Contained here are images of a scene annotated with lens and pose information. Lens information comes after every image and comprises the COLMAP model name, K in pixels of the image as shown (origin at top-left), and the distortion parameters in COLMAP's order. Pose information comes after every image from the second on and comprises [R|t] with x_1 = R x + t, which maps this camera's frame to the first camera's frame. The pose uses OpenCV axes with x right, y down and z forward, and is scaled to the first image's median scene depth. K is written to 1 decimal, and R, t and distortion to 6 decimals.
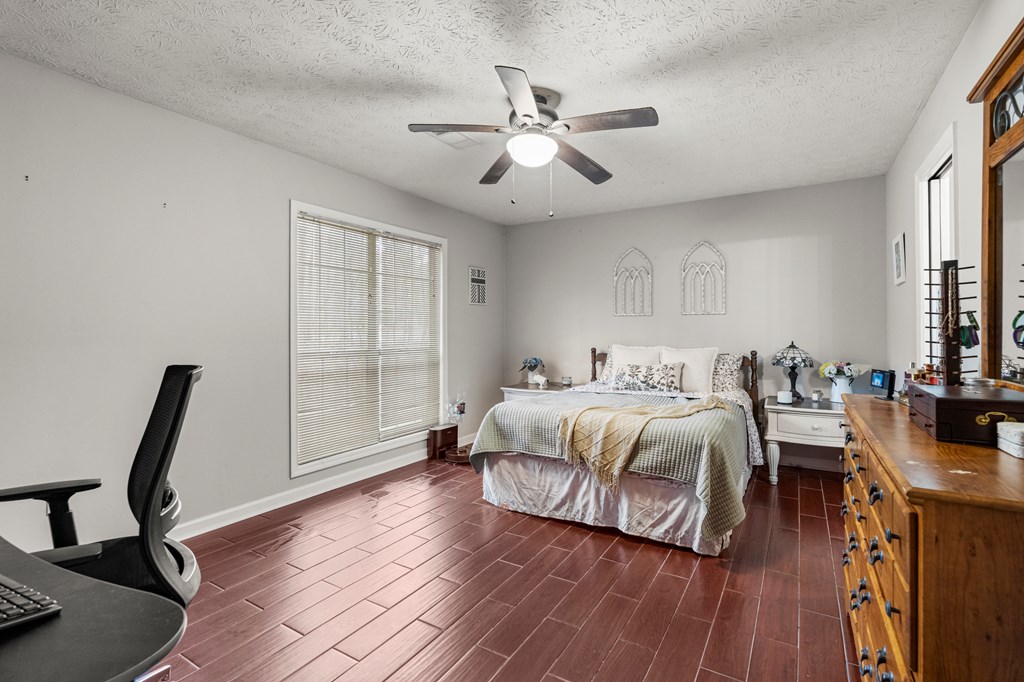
lens RADIAL K [[458.3, 0, 511.9], [0, 458.3, 336.9], [0, 0, 1]] dist [-0.000146, 0.000006]
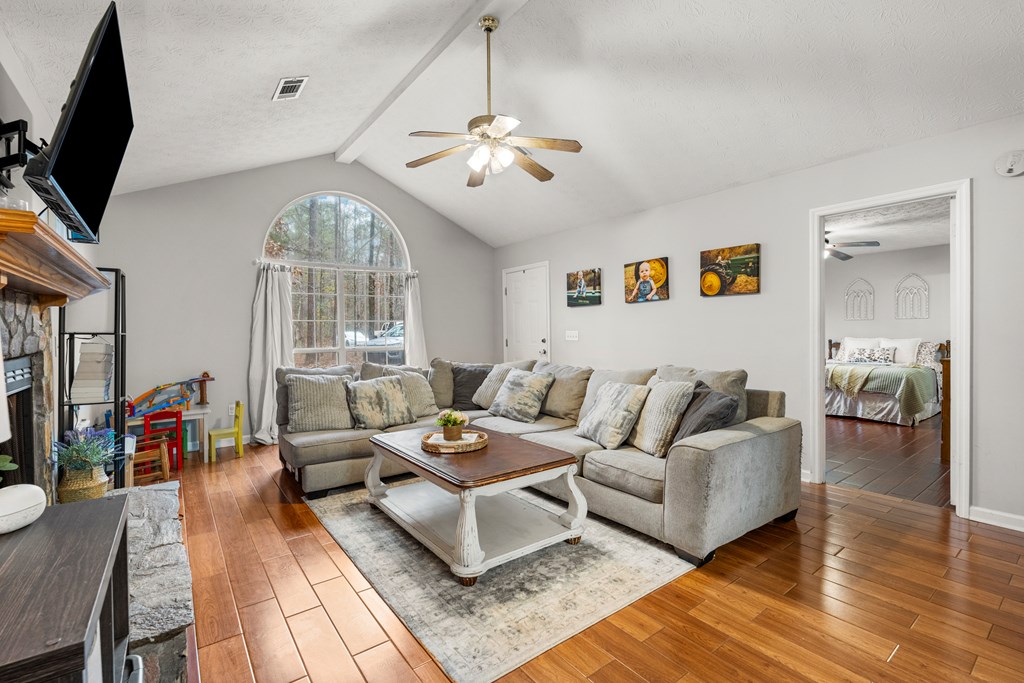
lens RADIAL K [[458.3, 0, 511.9], [0, 458.3, 337.4], [0, 0, 1]] dist [-0.000146, 0.000006]
pose [[0.935040, 0.001402, -0.354539, -0.541500], [-0.000904, 0.999998, 0.001569, 0.026490], [0.354541, -0.001147, 0.935040, -1.664857]]
